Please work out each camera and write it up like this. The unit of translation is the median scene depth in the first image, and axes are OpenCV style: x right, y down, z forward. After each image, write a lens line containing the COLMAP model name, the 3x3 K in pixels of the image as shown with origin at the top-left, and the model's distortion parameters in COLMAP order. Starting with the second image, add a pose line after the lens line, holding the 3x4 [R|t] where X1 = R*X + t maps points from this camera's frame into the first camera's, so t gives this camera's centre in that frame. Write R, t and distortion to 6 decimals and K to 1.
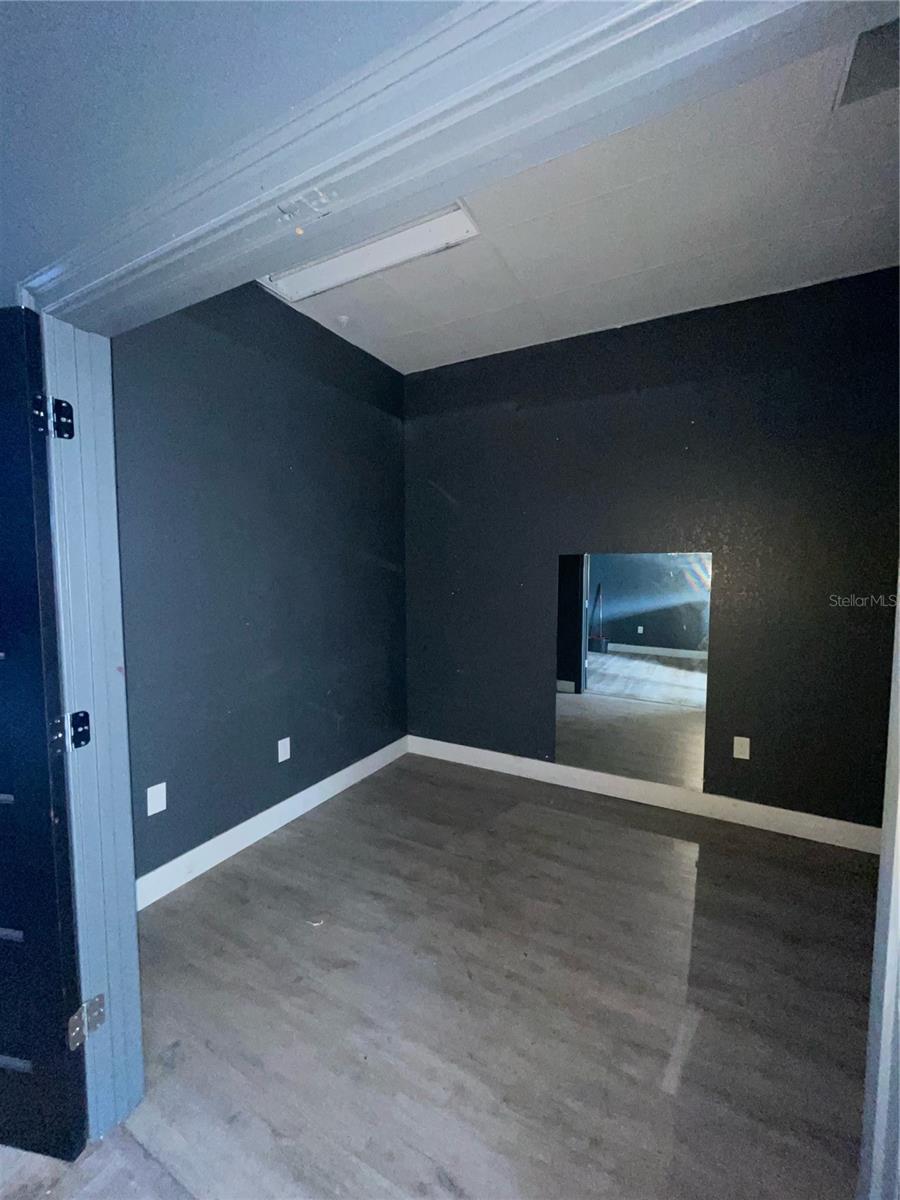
lens RADIAL K [[487.2, 0, 454.1], [0, 487.2, 600.8], [0, 0, 1]] dist [-0.003841, 0.000325]
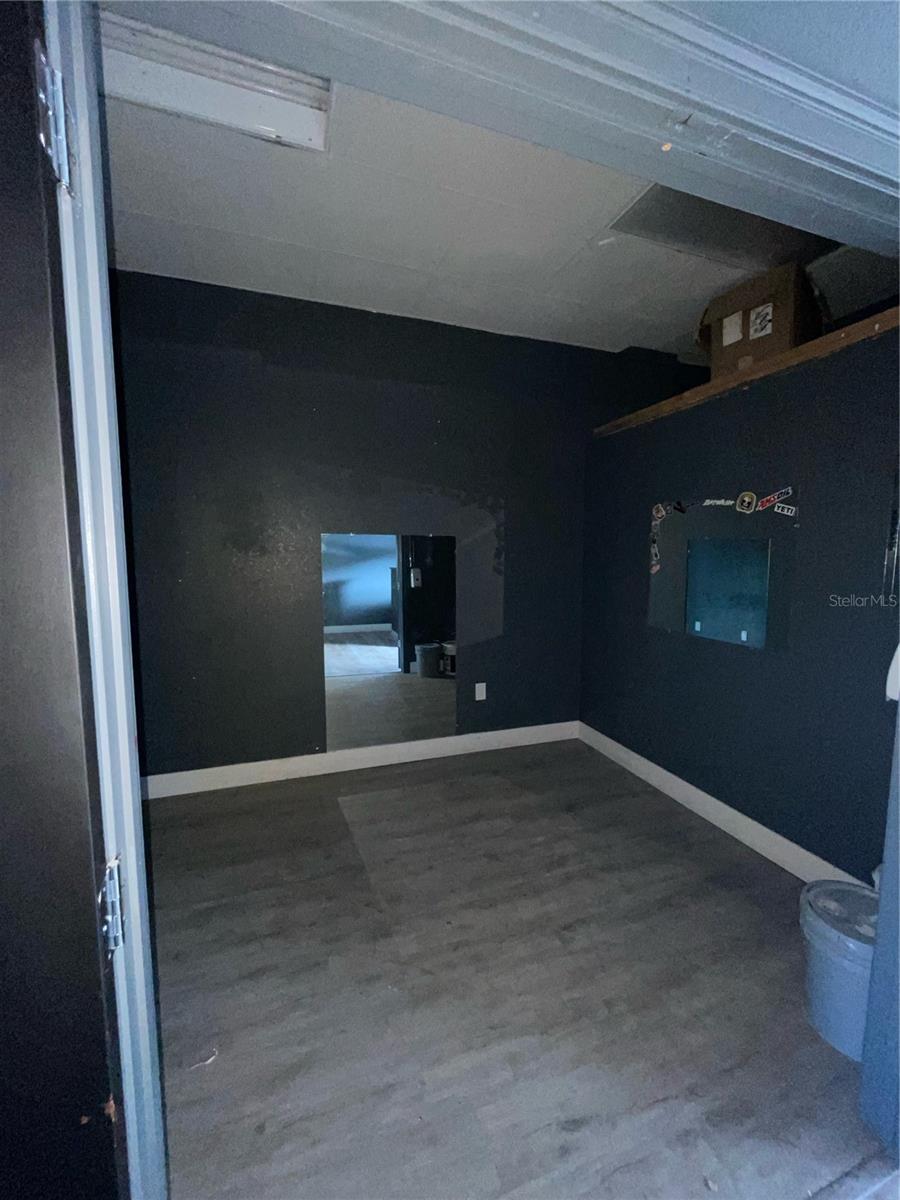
lens RADIAL K [[487.2, 0, 450.0], [0, 487.2, 602.7], [0, 0, 1]] dist [-0.003841, 0.000325]
pose [[0.671644, -0.078668, 0.736686, -0.559243], [0.050028, 0.996893, 0.060844, -0.013155], [-0.739183, -0.004010, 0.673493, 0.305950]]
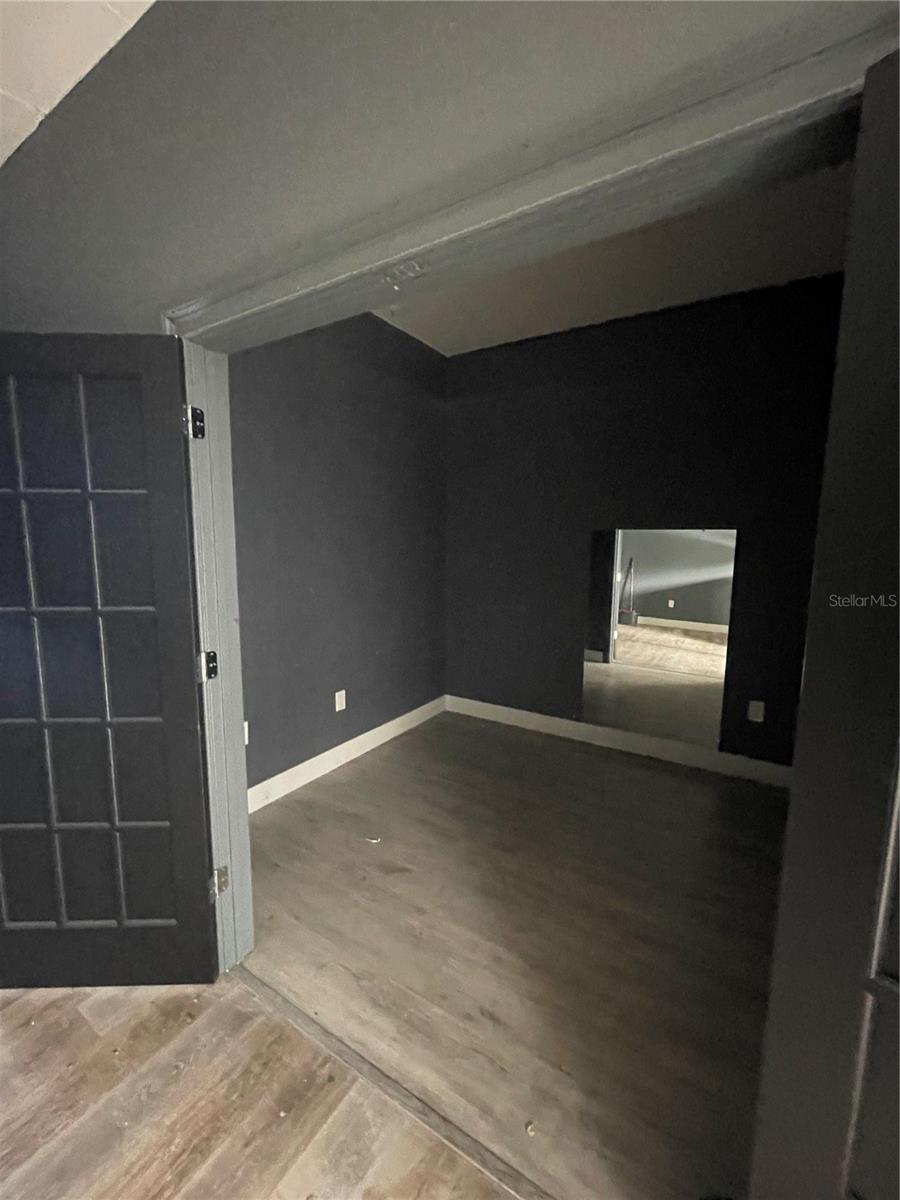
lens RADIAL K [[487.2, 0, 454.5], [0, 487.2, 598.9], [0, 0, 1]] dist [-0.003841, 0.000325]
pose [[0.998024, 0.018411, -0.060070, -0.029023], [-0.015151, 0.998411, 0.054276, 0.004615], [0.060974, -0.053259, 0.996717, -0.160480]]
